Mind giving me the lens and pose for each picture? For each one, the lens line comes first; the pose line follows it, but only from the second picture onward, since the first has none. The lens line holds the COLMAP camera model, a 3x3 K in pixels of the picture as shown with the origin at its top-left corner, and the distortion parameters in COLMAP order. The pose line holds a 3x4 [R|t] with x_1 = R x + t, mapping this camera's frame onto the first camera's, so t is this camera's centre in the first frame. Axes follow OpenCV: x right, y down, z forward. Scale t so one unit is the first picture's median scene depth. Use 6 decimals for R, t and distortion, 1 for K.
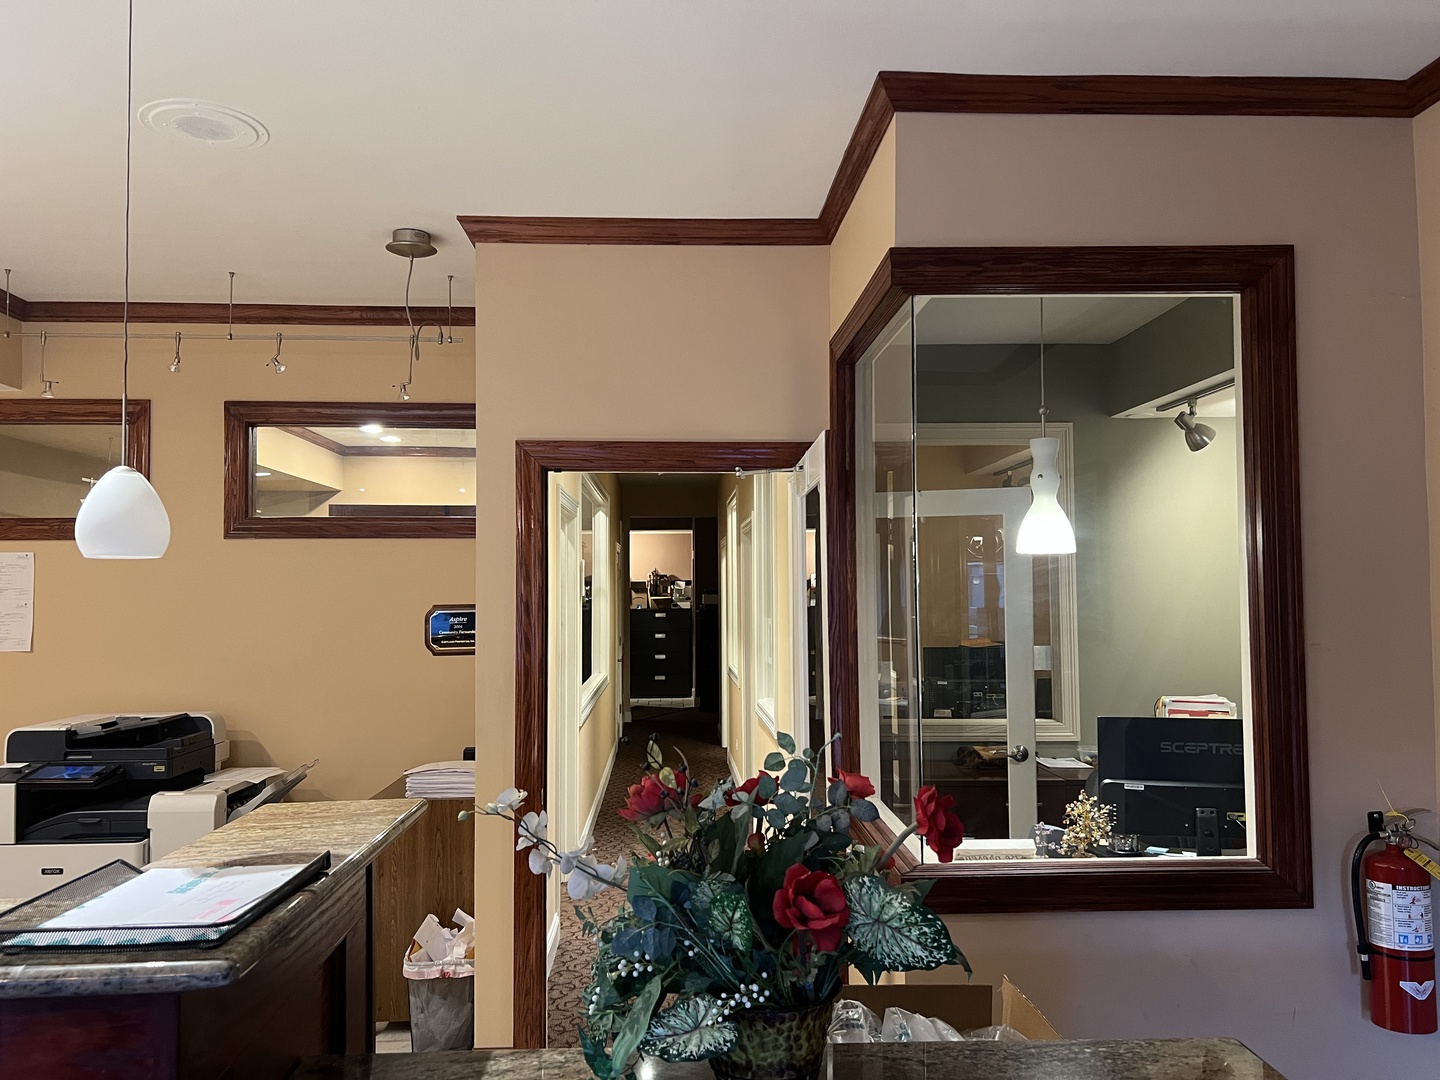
lens RADIAL K [[1080.6, 0, 713.1], [0, 1080.6, 526.5], [0, 0, 1]] dist [0.021668, -0.018134]
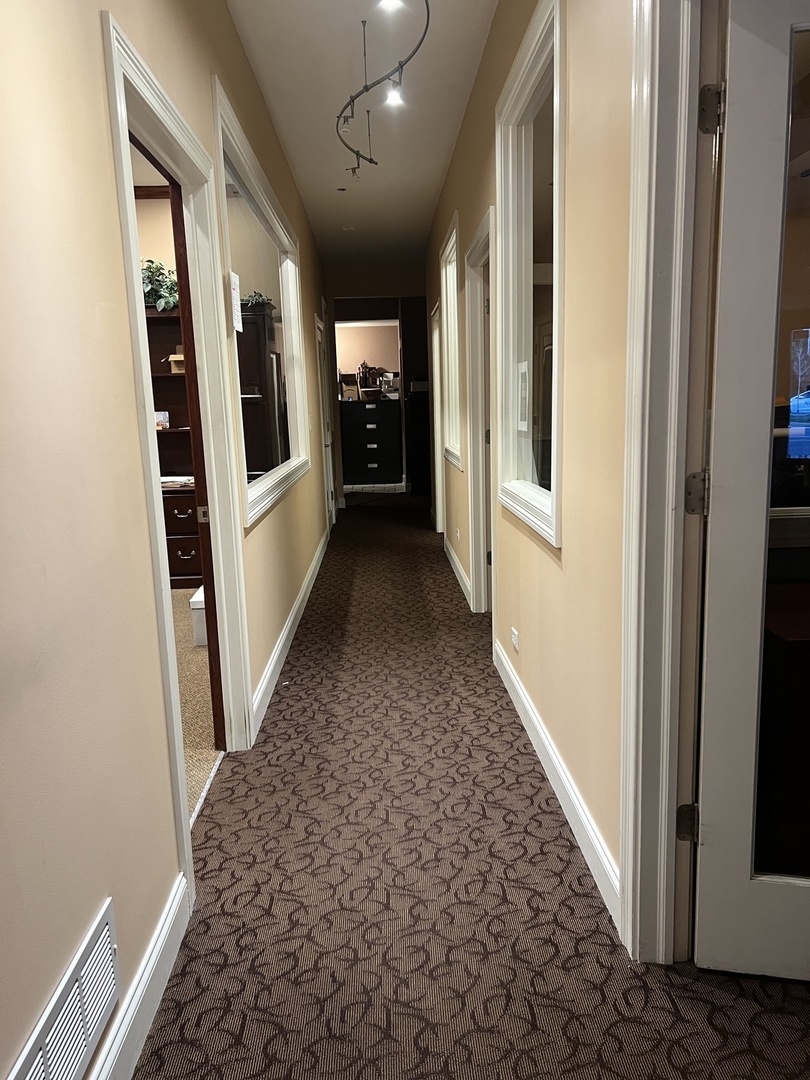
lens RADIAL K [[810.4, 0, 407.8], [0, 810.4, 538.4], [0, 0, 1]] dist [0.021668, -0.018134]
pose [[0.999641, -0.024122, -0.011639, -0.006703], [0.026109, 0.974532, 0.222722, 0.032878], [0.005970, -0.222946, 0.974813, 0.204516]]
